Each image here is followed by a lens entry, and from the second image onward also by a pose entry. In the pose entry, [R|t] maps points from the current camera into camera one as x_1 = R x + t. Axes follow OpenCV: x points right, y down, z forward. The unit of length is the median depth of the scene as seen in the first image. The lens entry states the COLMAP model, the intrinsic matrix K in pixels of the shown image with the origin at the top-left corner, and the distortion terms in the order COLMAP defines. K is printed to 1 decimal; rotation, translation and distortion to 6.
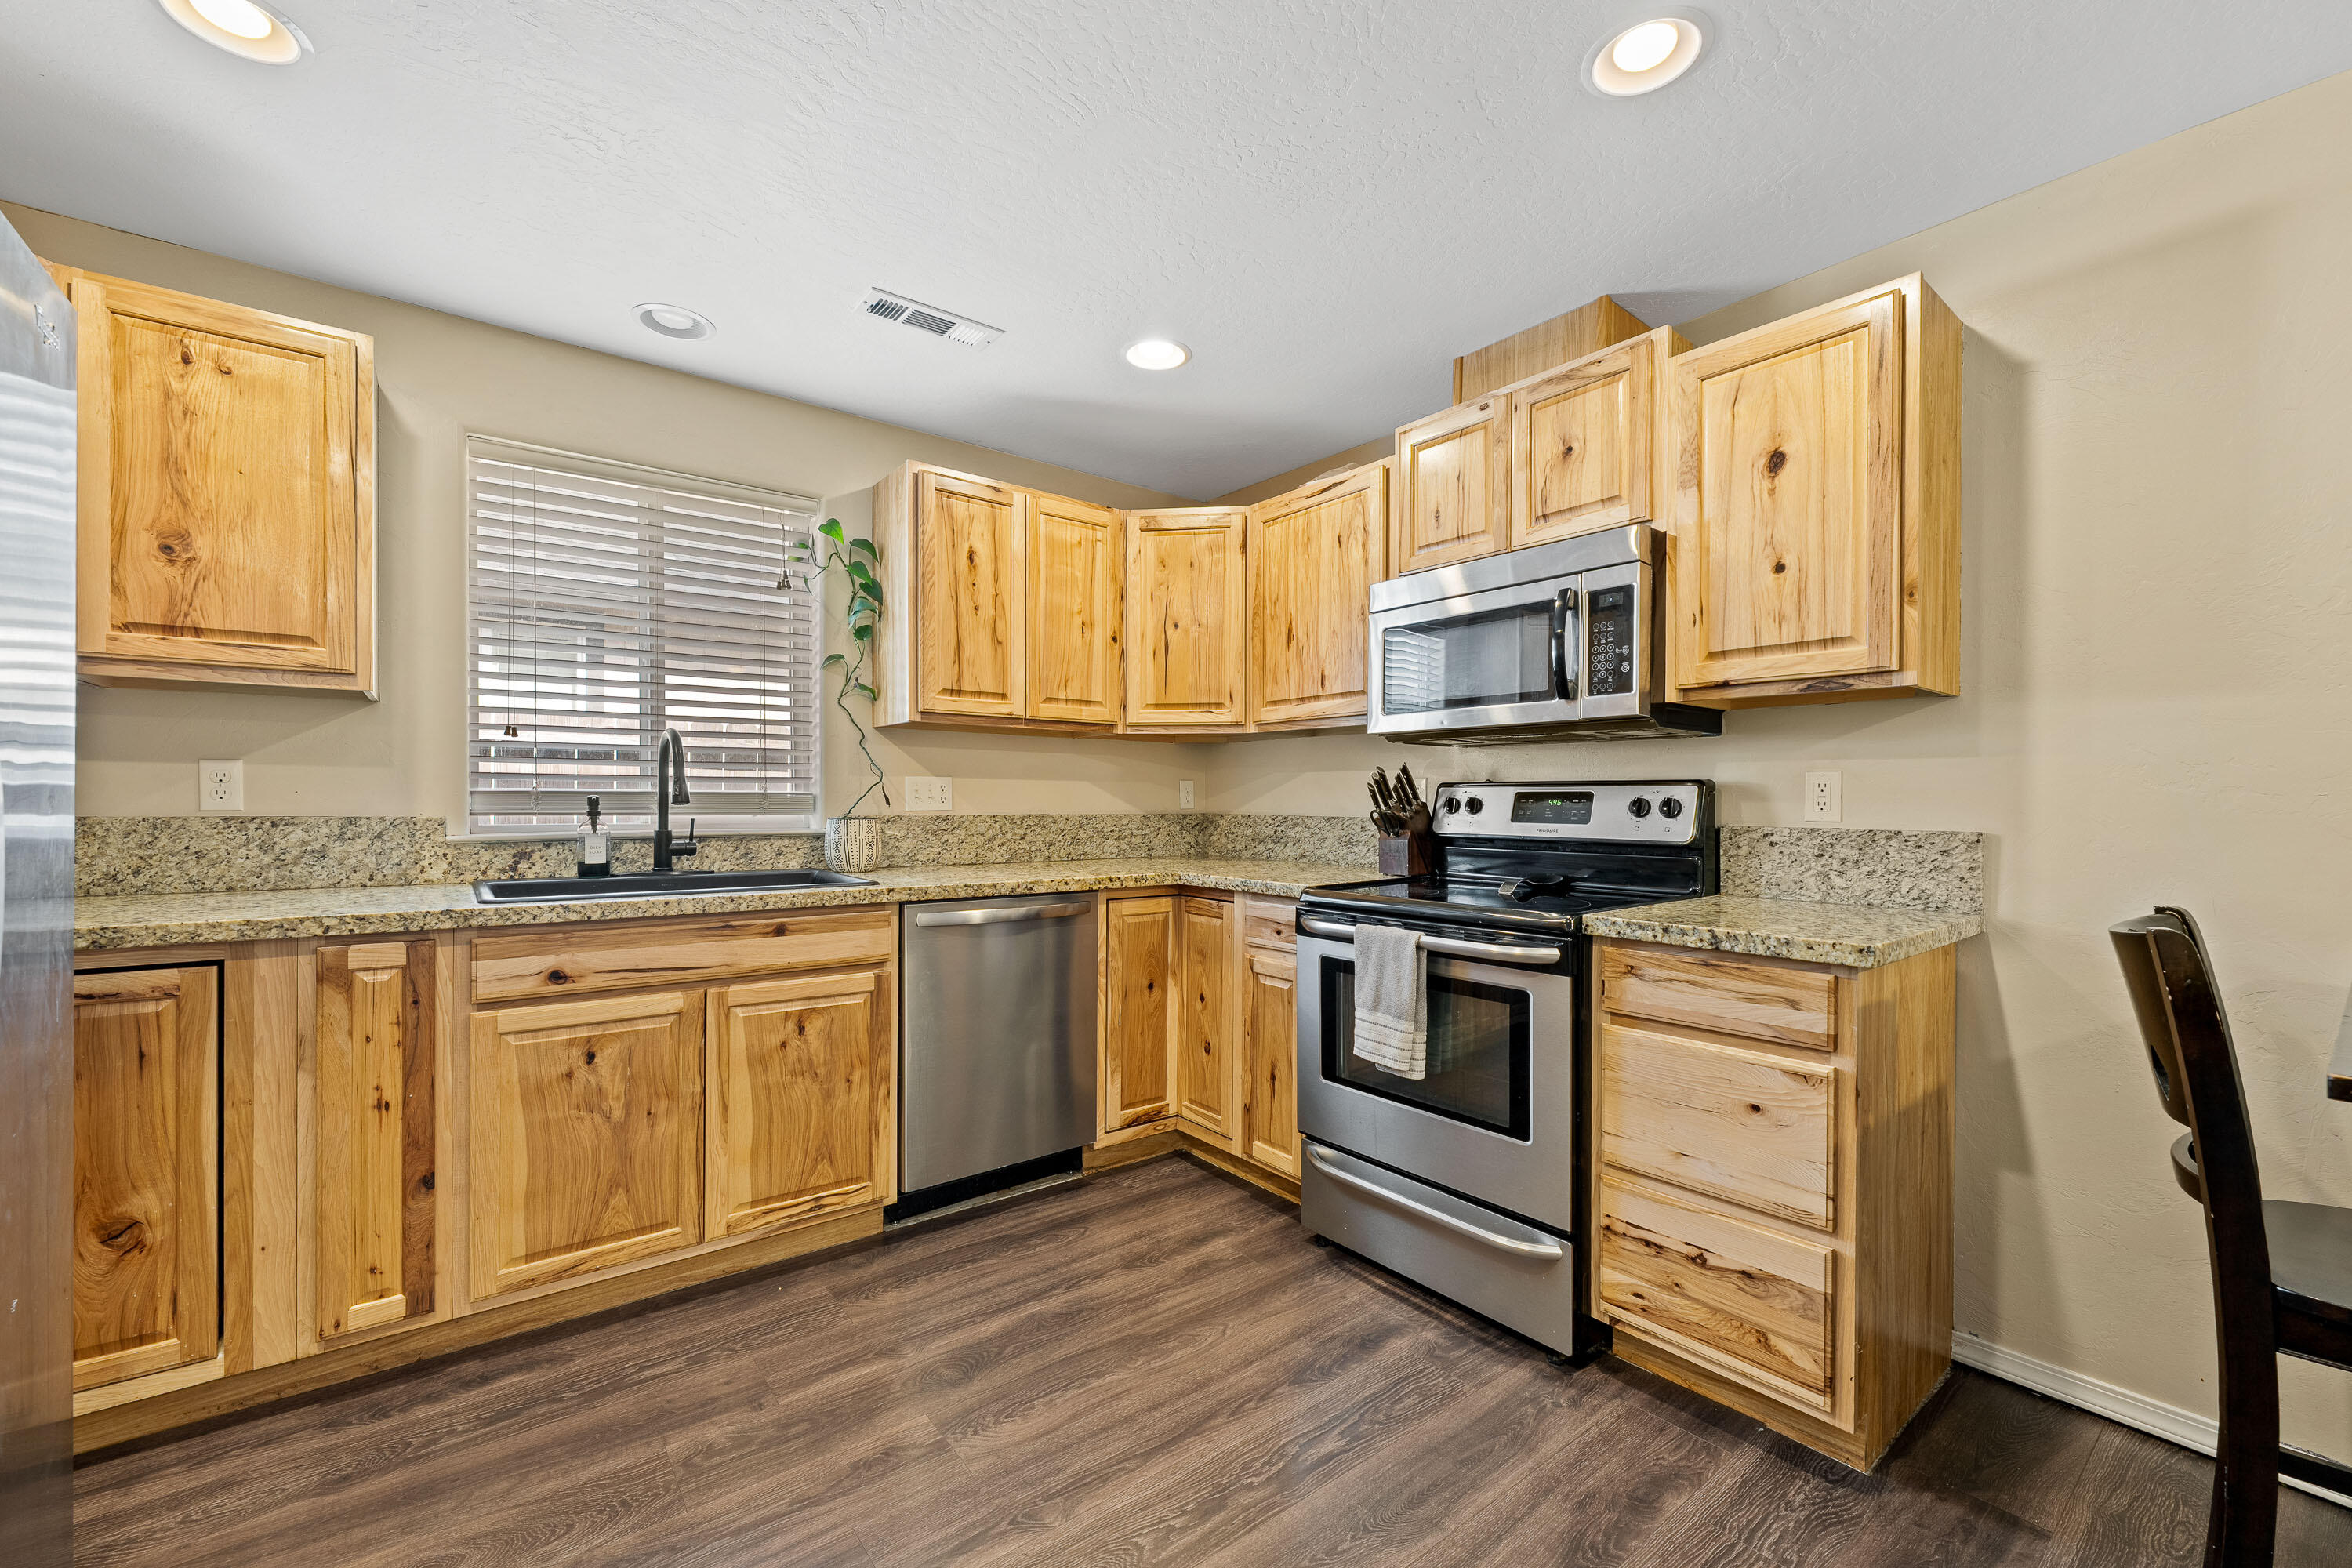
lens RADIAL K [[958.1, 0, 1183.1], [0, 958.1, 806.2], [0, 0, 1]] dist [0.000412, -0.000673]
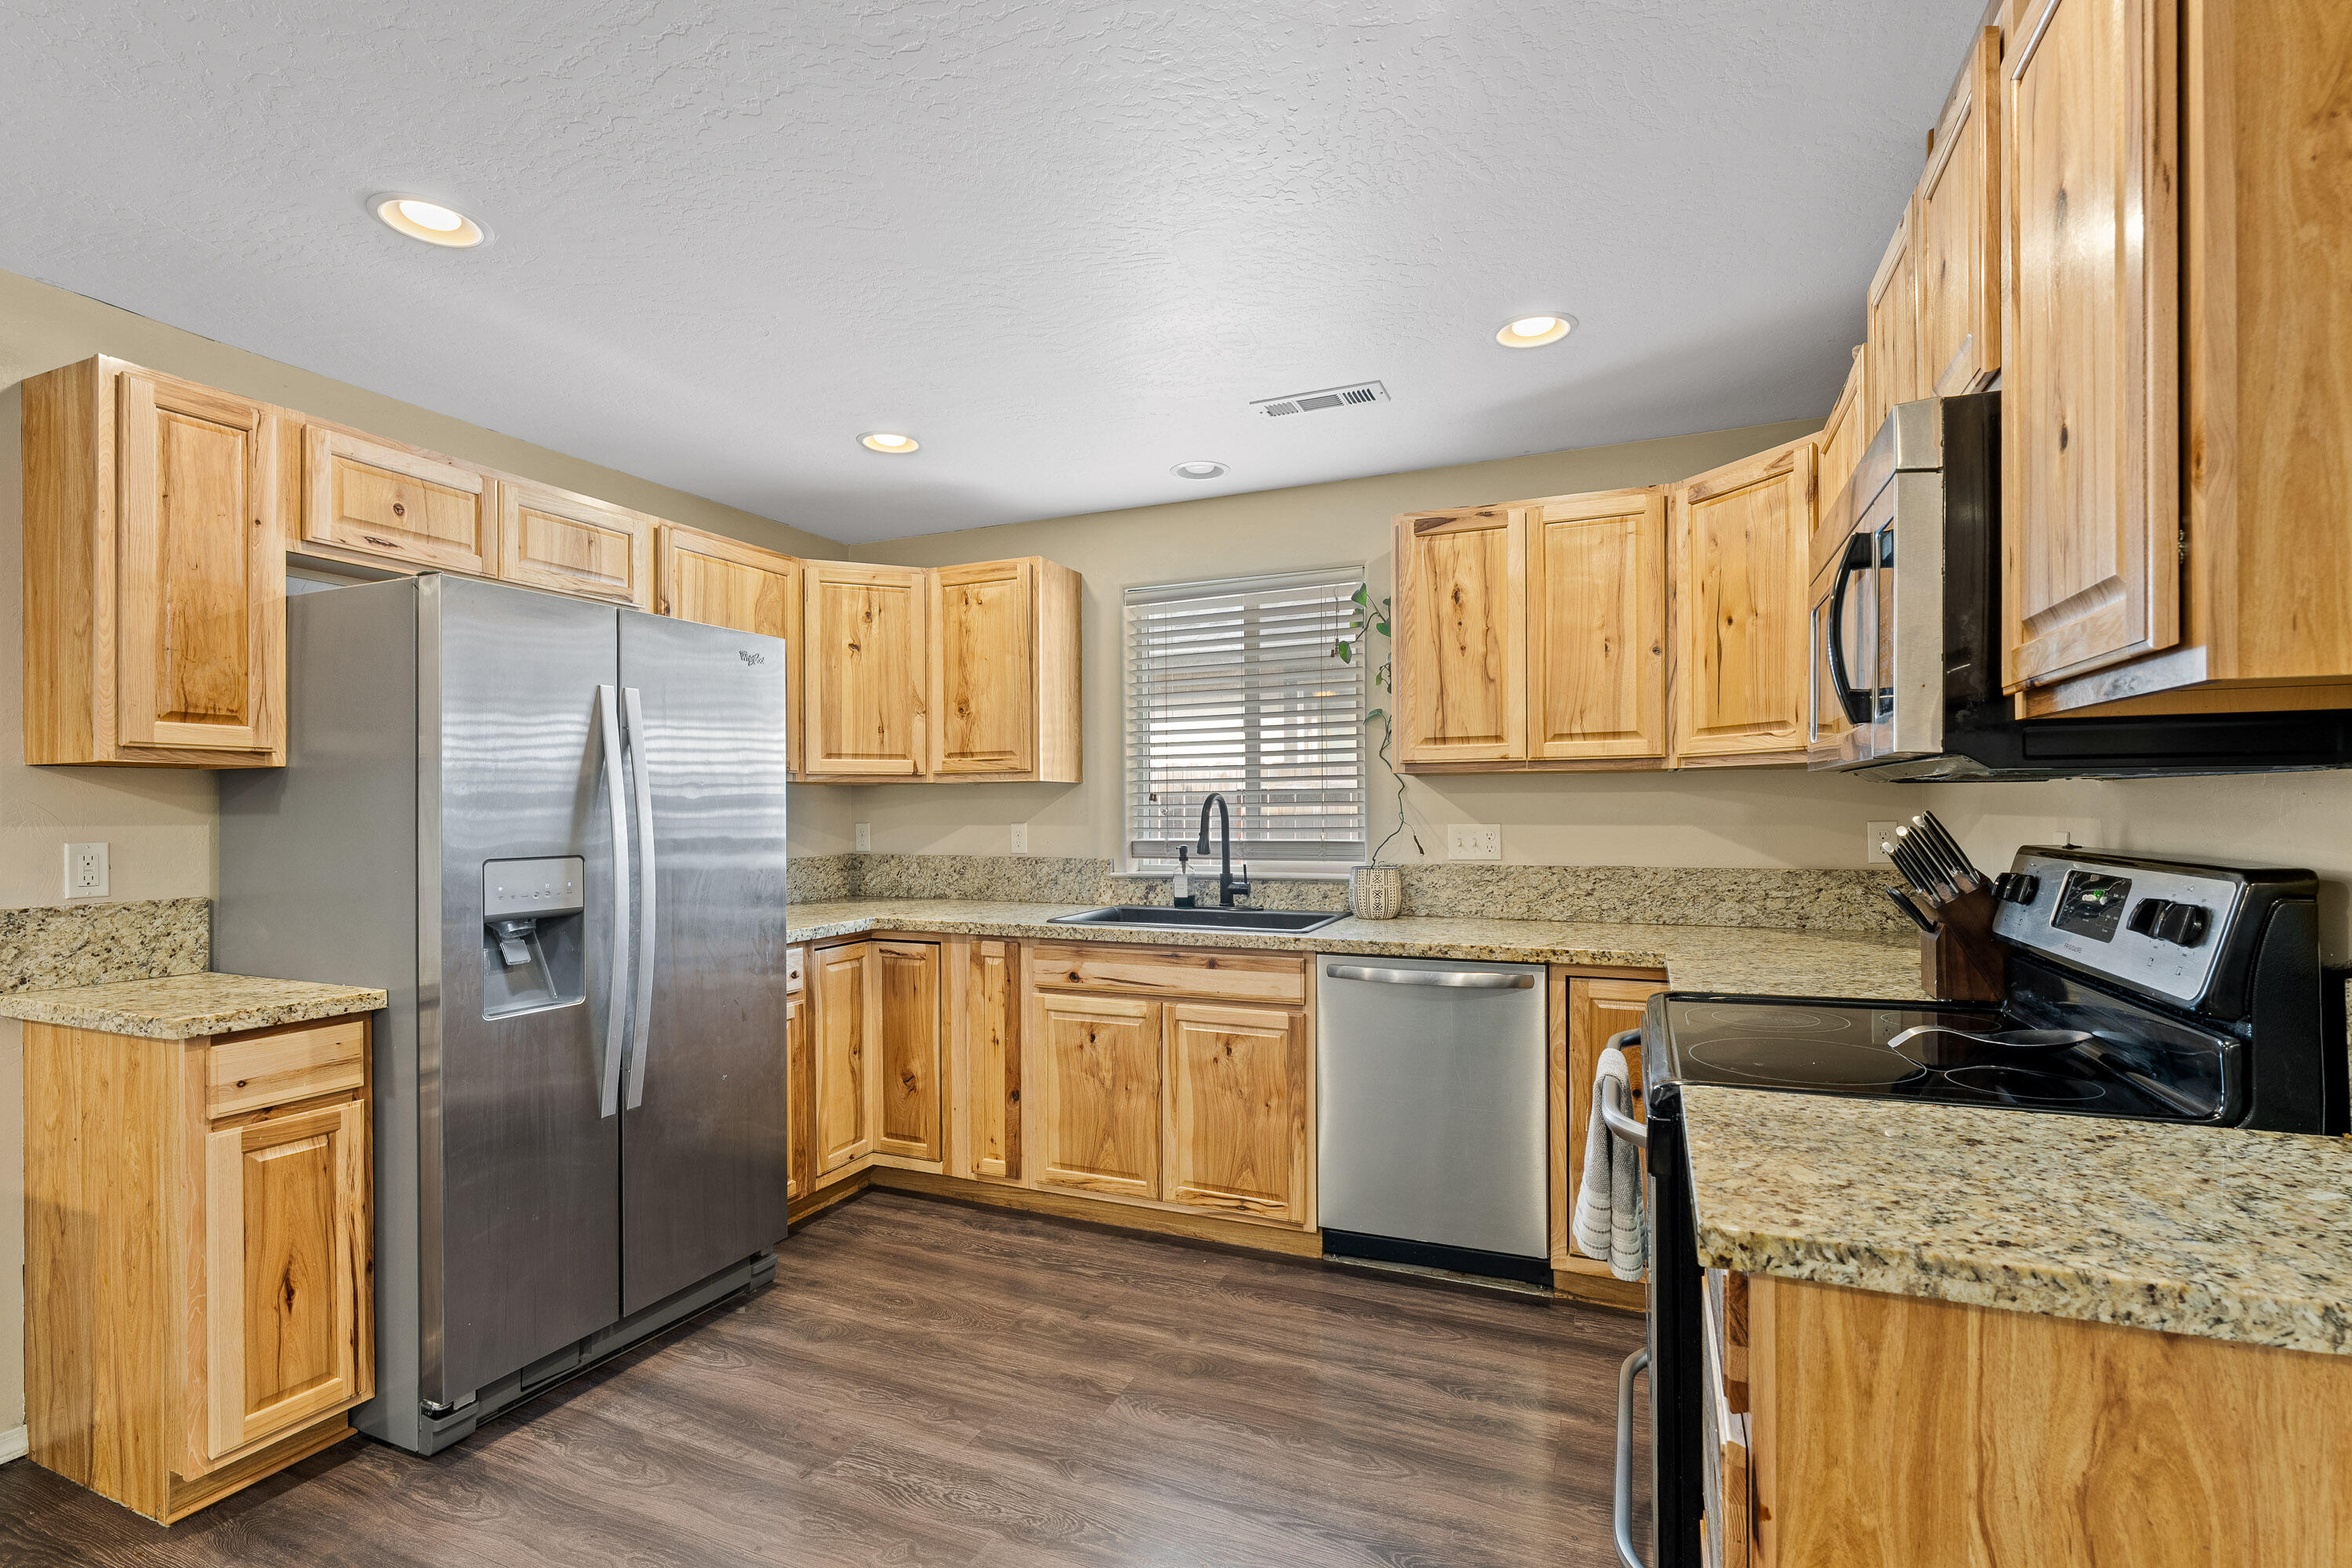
lens RADIAL K [[1086.7, 0, 1163.8], [0, 1086.7, 812.0], [0, 0, 1]] dist [-0.002437, 0.000121]
pose [[0.473101, -0.006013, -0.880988, 0.704011], [0.004273, 0.999981, -0.004531, -0.051245], [0.880998, -0.001620, 0.473117, 0.285878]]
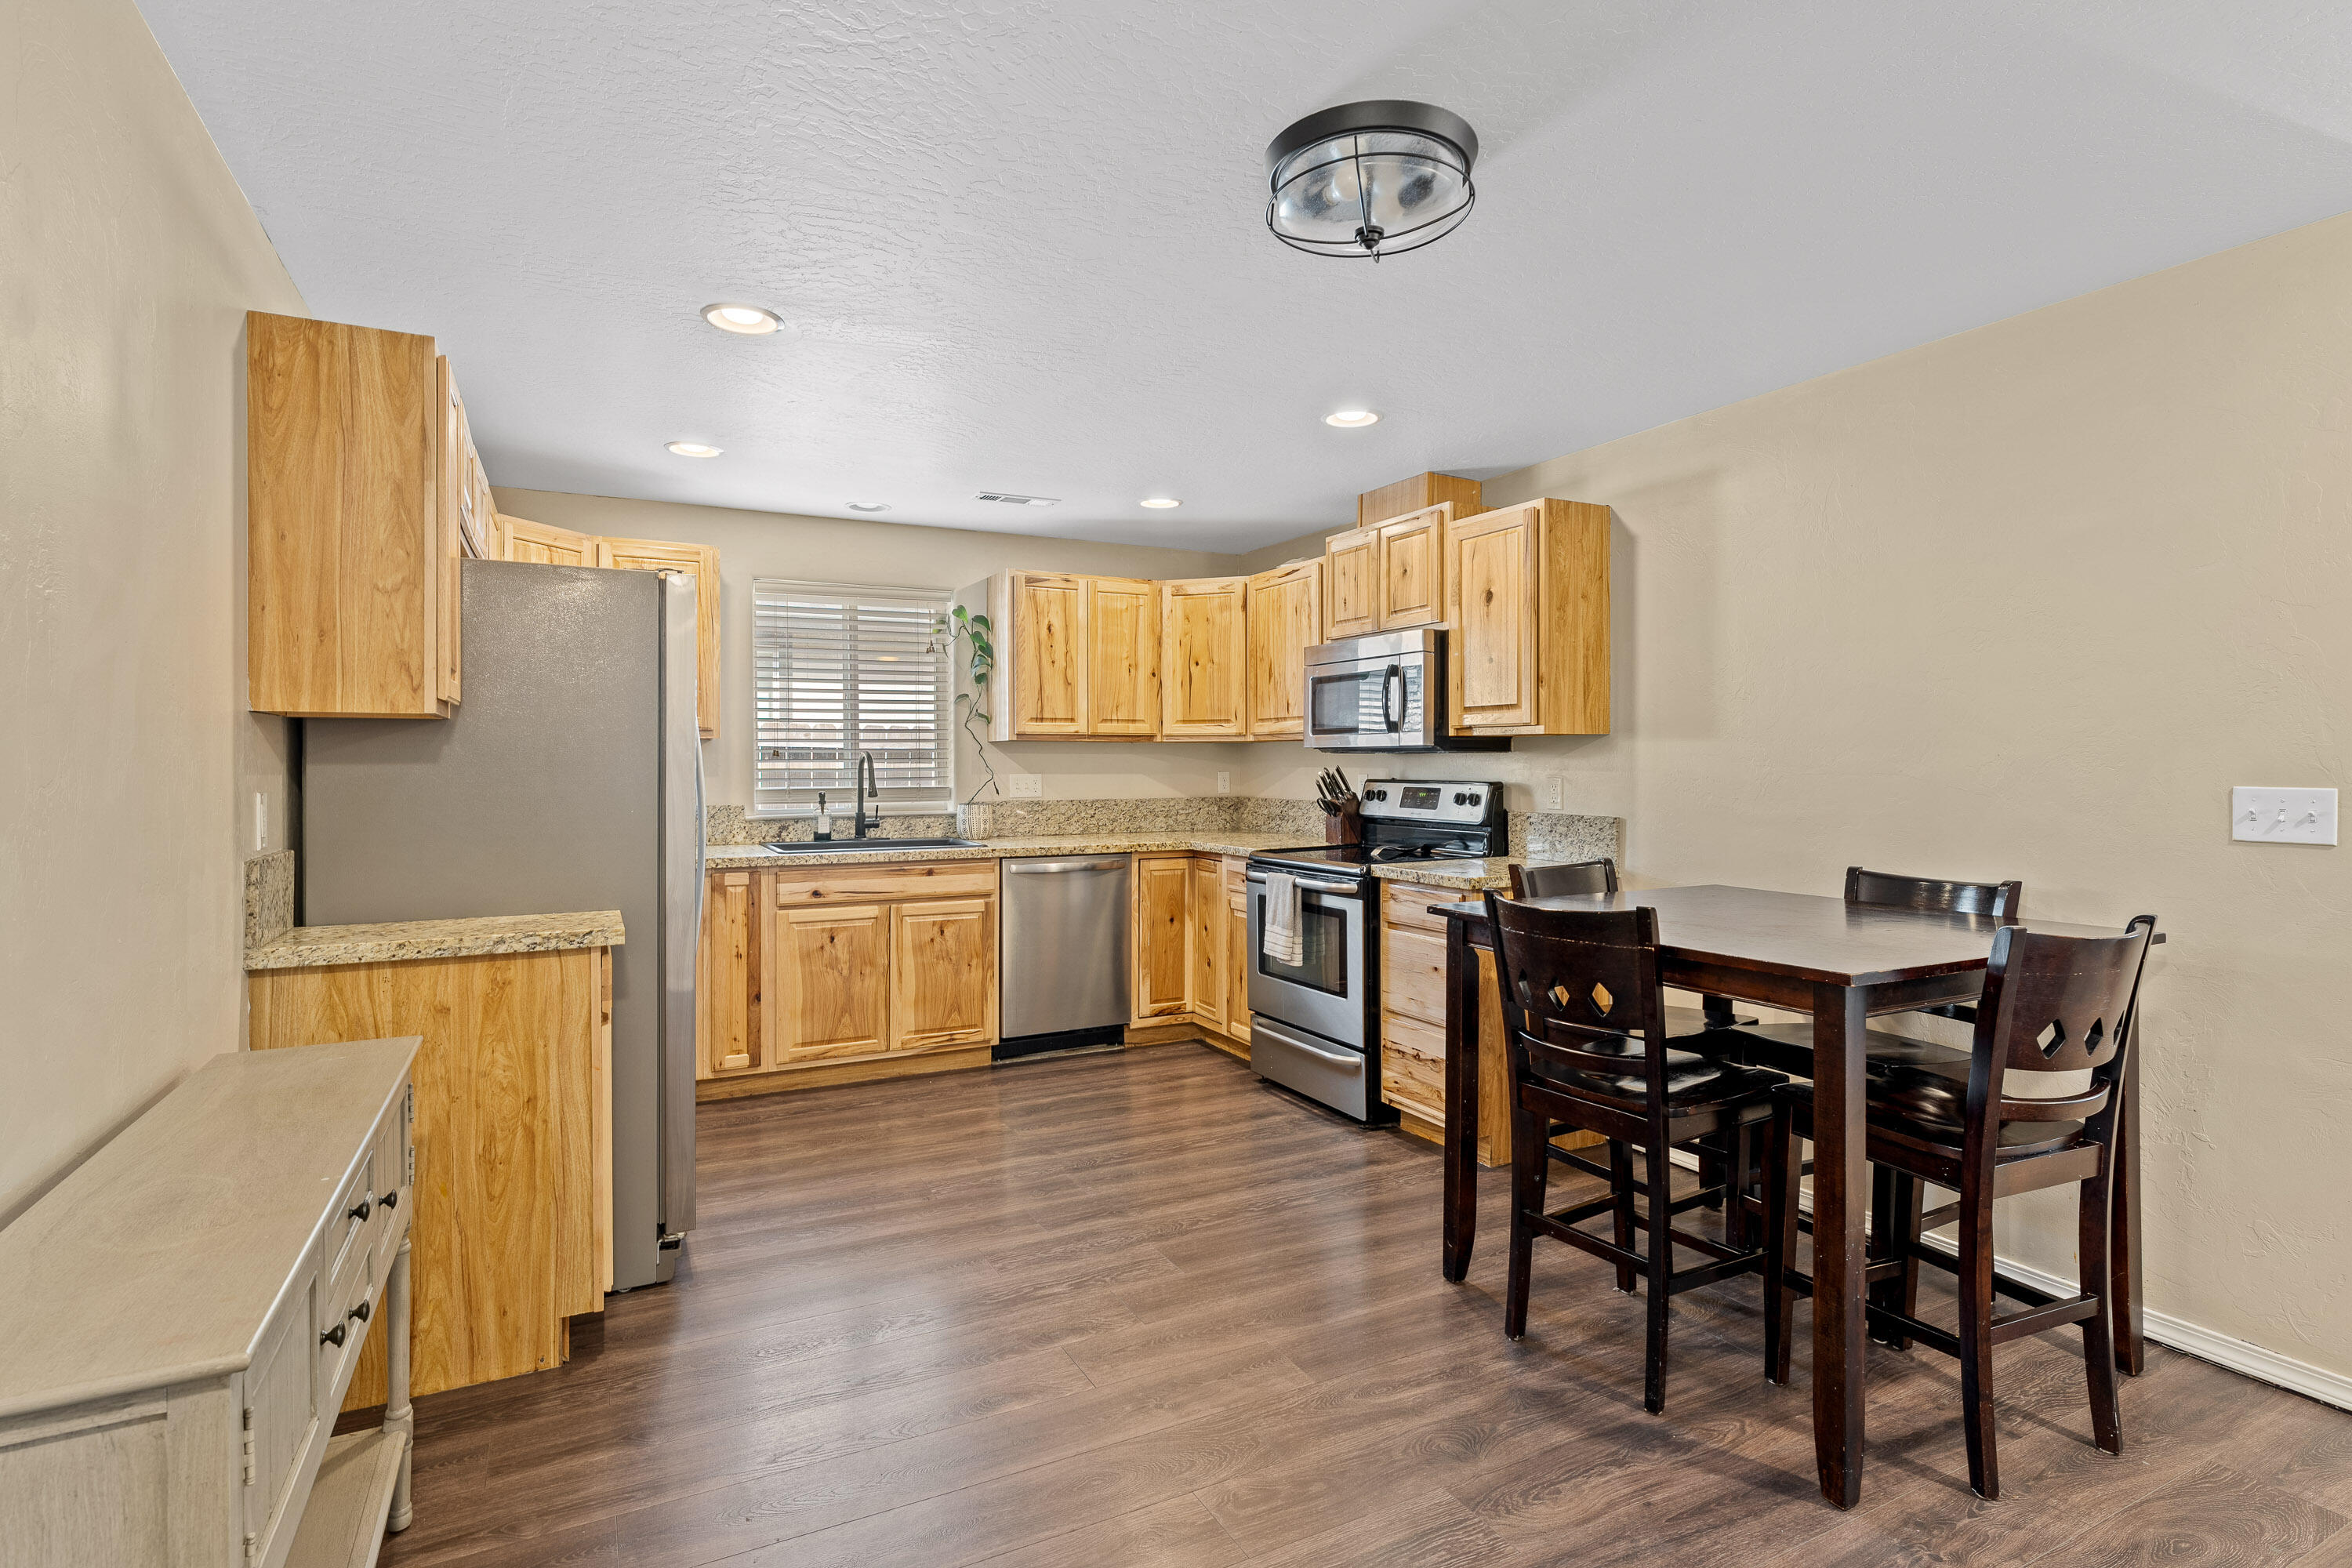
lens RADIAL K [[1163.2, 0, 1179.1], [0, 1163.2, 763.0], [0, 0, 1]] dist [-0.004088, 0.000220]
pose [[0.983648, -0.006315, -0.179993, 0.360645], [0.005281, 0.999967, -0.006222, -0.046108], [0.180026, 0.005169, 0.983648, -0.886888]]
